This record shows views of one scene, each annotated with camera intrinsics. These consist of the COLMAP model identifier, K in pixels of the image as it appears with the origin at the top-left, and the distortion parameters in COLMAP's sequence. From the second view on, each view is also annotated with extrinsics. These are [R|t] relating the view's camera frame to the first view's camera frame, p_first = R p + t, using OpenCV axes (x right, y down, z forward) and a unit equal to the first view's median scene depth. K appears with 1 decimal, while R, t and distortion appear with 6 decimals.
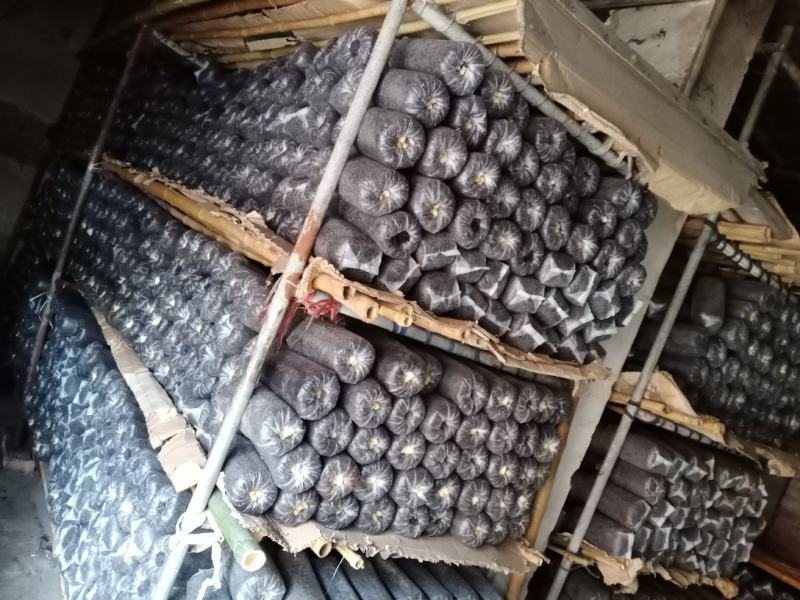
lens RADIAL K [[608.0, 0, 398.4], [0, 608.0, 293.3], [0, 0, 1]] dist [0.066704, -0.128042]
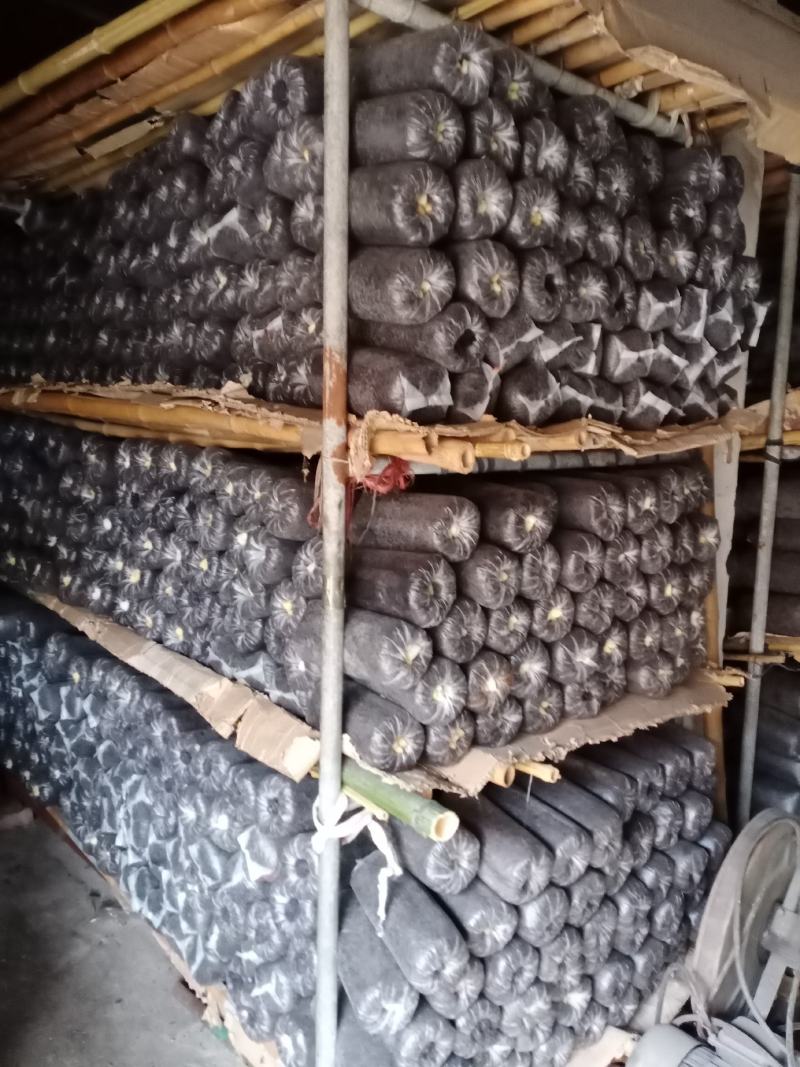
lens RADIAL K [[810.9, 0, 405.7], [0, 810.9, 520.9], [0, 0, 1]] dist [0.066704, -0.128042]
pose [[0.931057, -0.364289, 0.020631, -0.122290], [0.358028, 0.923031, 0.140815, -0.045827], [-0.070340, -0.123720, 0.989821, 0.051472]]
